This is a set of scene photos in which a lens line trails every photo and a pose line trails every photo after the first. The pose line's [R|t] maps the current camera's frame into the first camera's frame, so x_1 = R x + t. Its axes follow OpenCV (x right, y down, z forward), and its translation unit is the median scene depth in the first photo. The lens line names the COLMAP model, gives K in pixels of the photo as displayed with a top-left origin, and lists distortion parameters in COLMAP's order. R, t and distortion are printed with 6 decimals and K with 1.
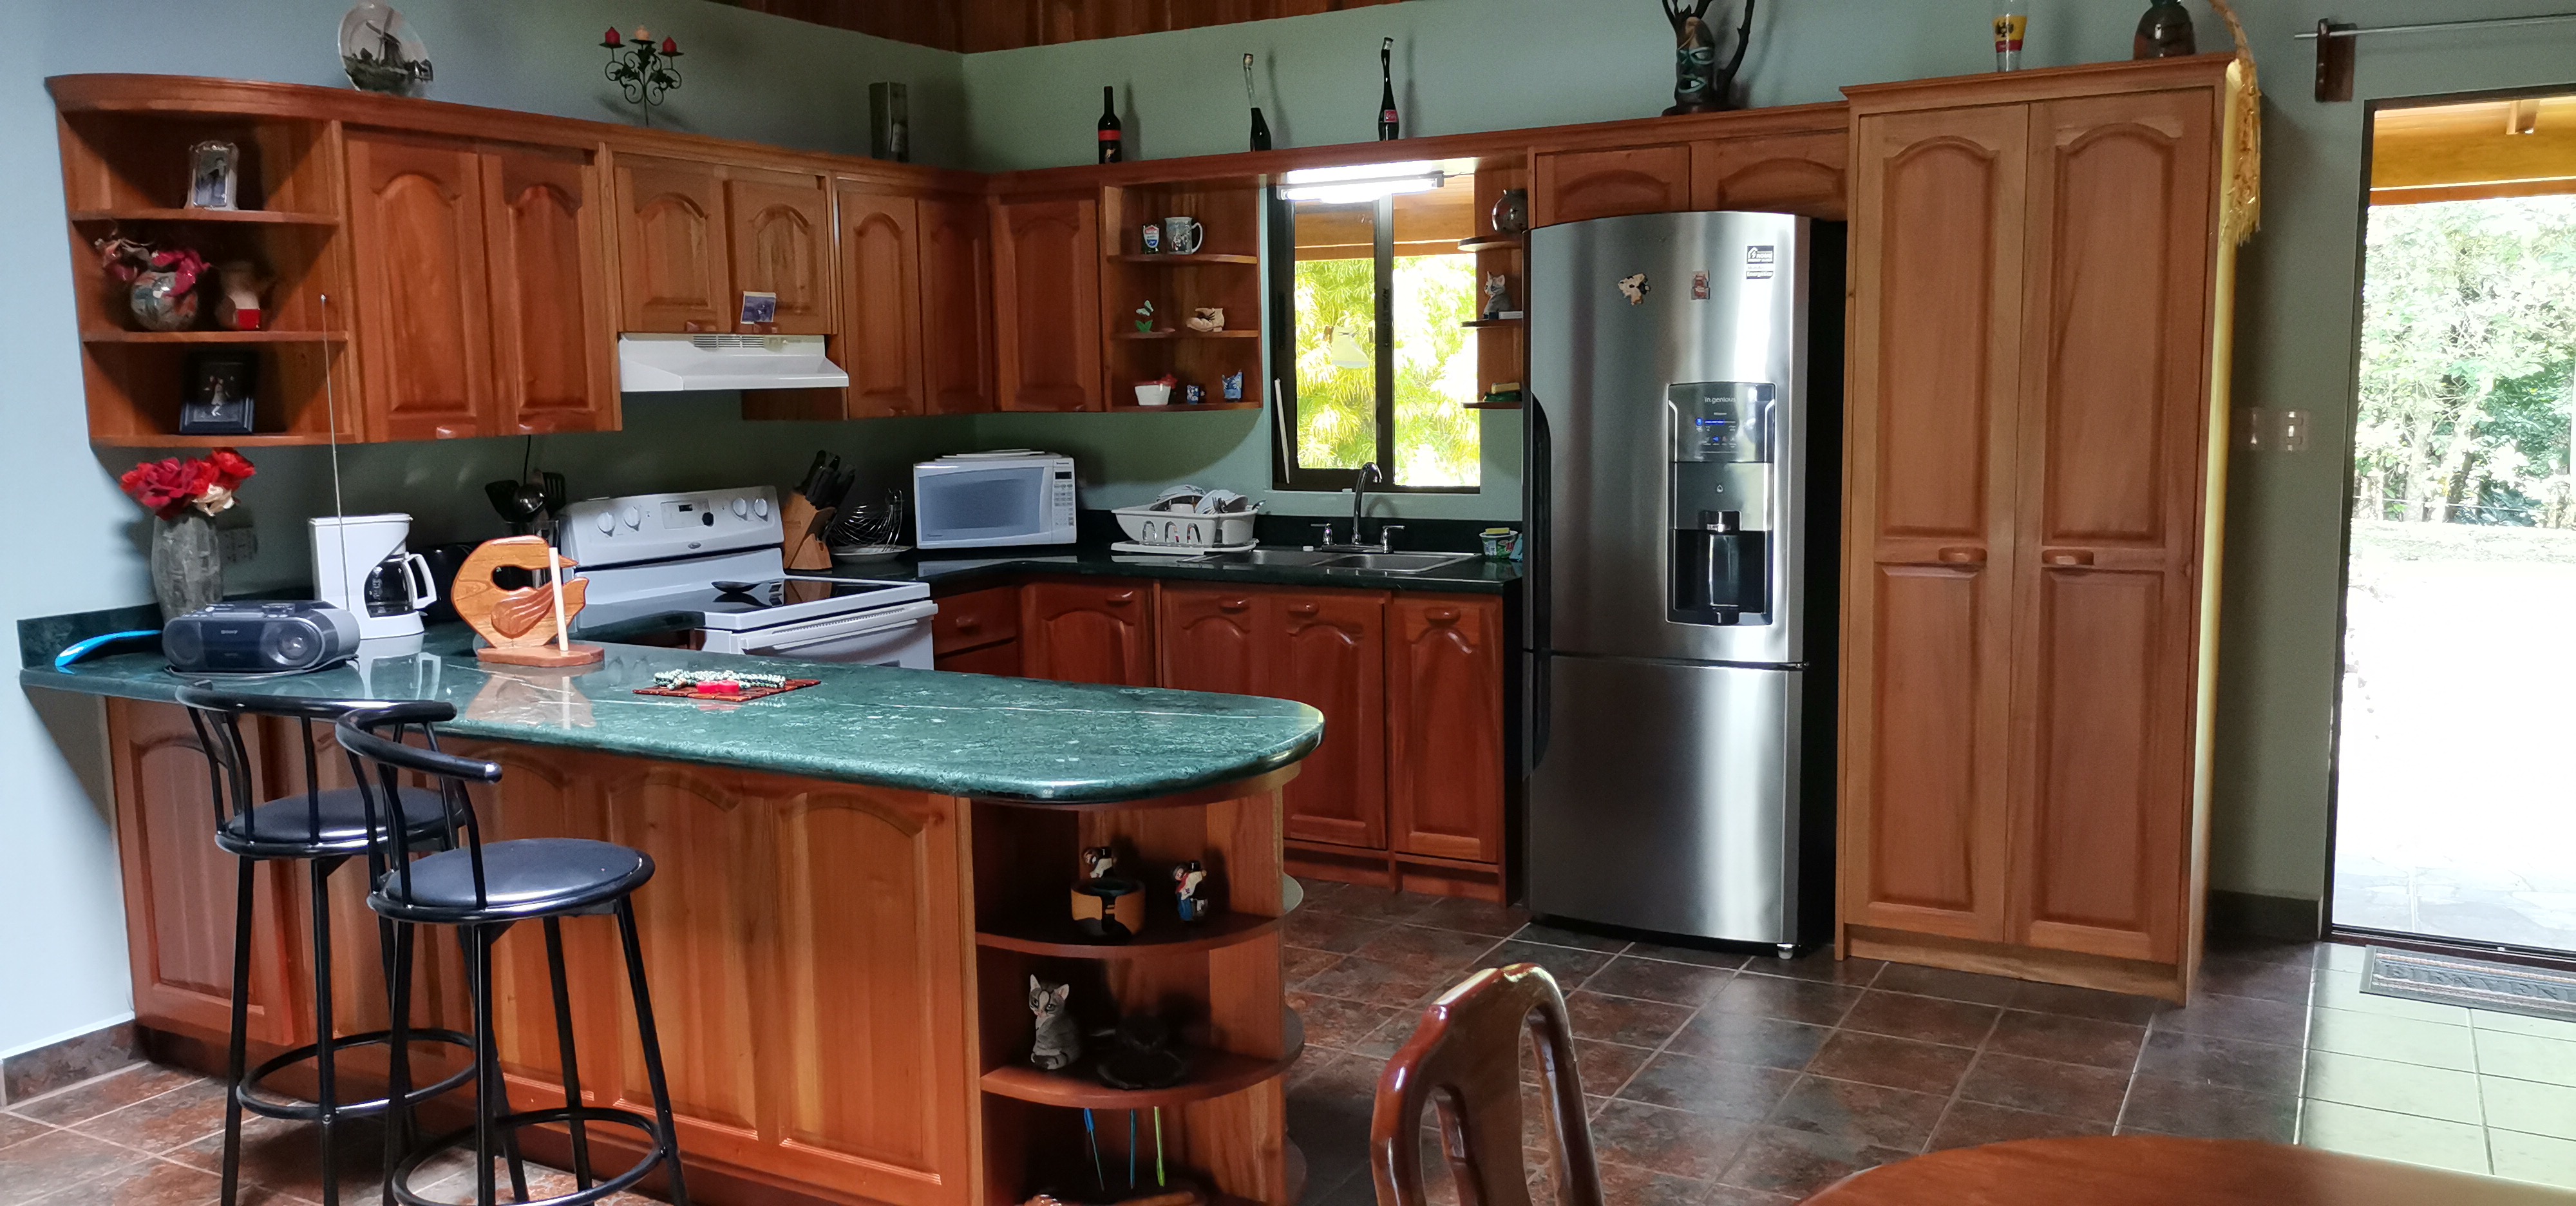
lens RADIAL K [[1927.0, 0, 1272.2], [0, 1927.0, 608.2], [0, 0, 1]] dist [0.037533, -0.025240]
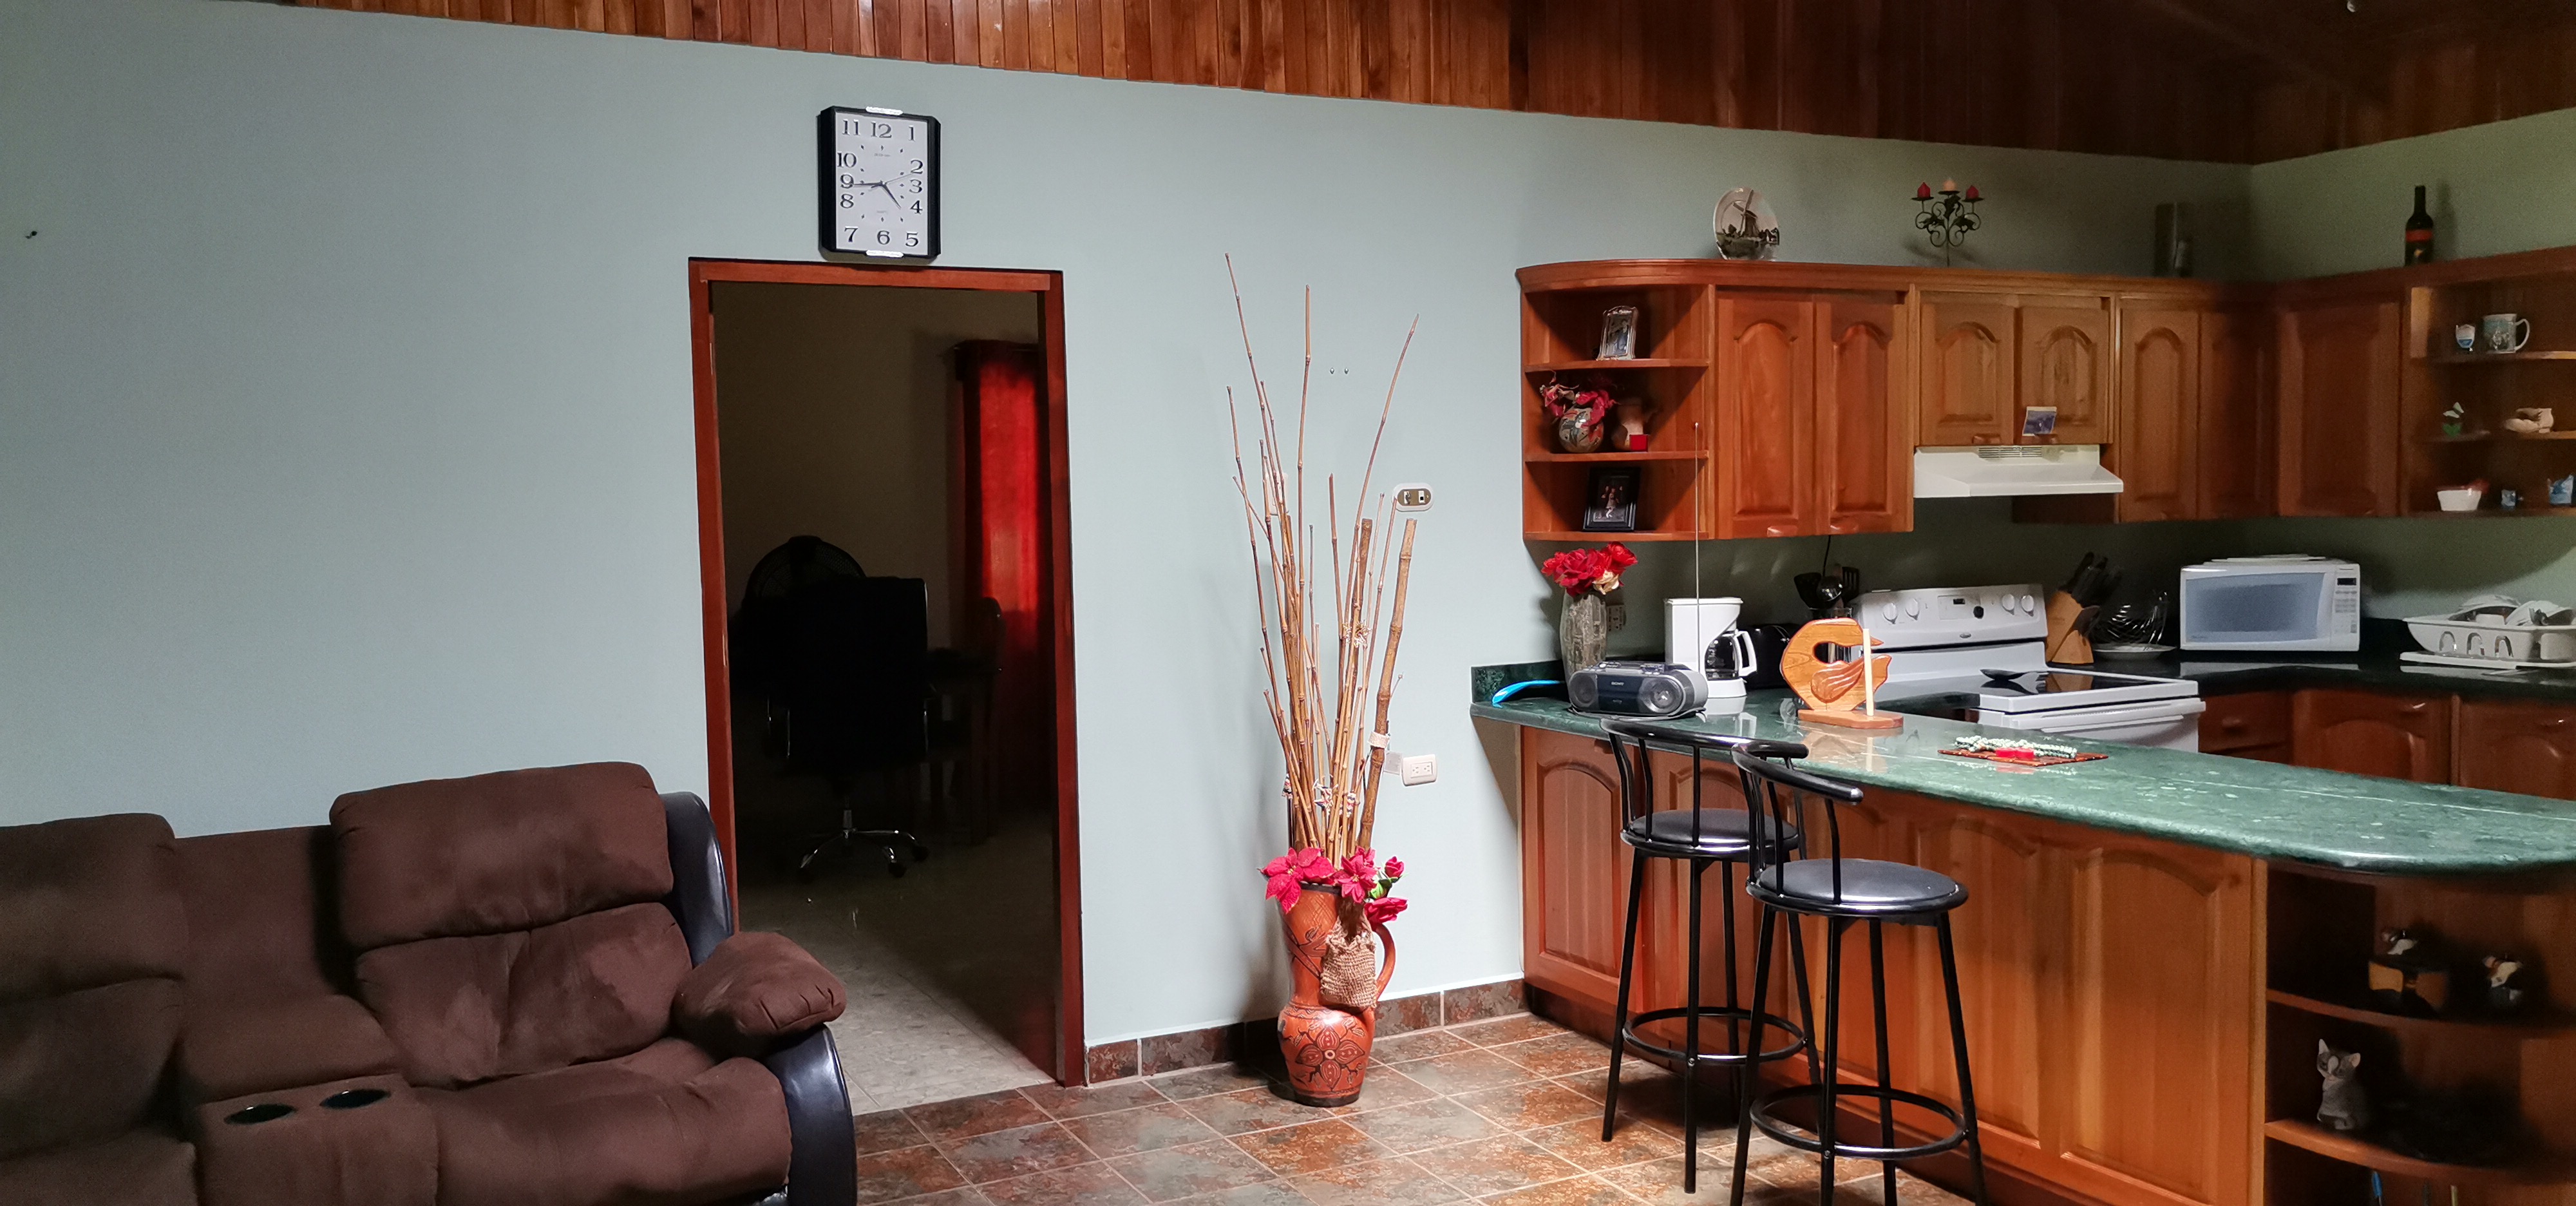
lens RADIAL K [[1926.9, 0, 1282.7], [0, 1926.9, 616.9], [0, 0, 1]] dist [0.039648, -0.020650]
pose [[0.828822, 0.036163, -0.558343, -0.005205], [-0.063289, 0.997564, -0.029338, 0.018123], [0.555922, 0.059653, 0.829091, -0.177306]]
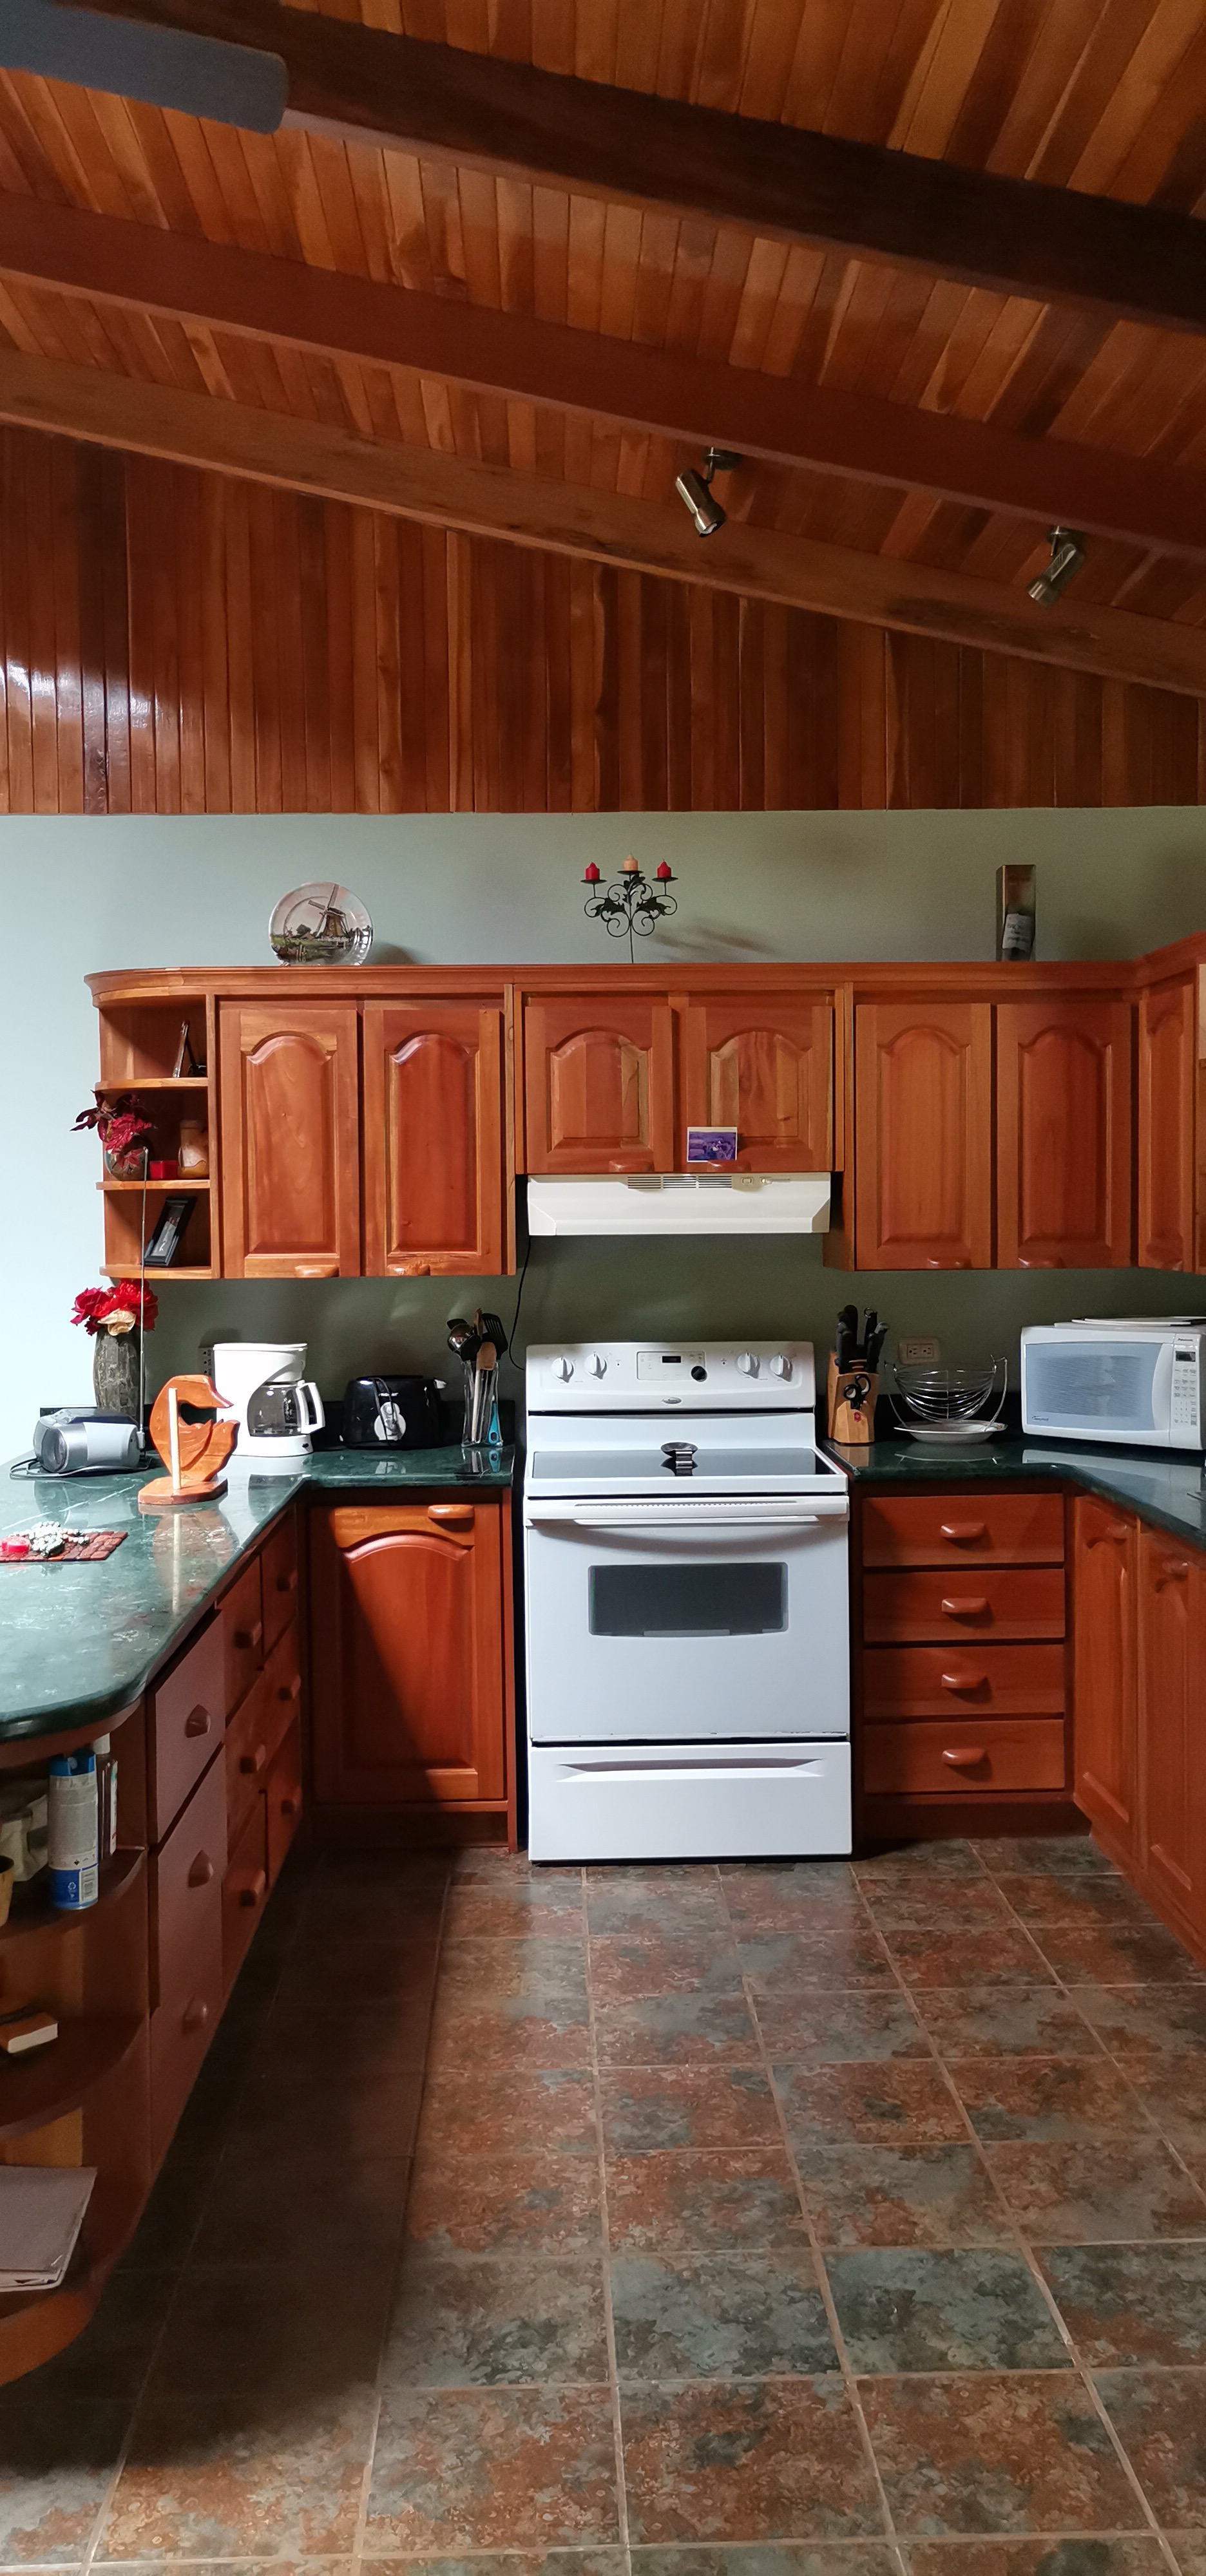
lens RADIAL K [[1927.0, 0, 600.1], [0, 1927.0, 1282.3], [0, 0, 1]] dist [0.037533, -0.025240]
pose [[0.514164, 0.048439, -0.856323, 0.592696], [-0.105719, 0.994370, -0.007229, -0.098972], [0.851152, 0.094246, 0.516390, 0.619189]]
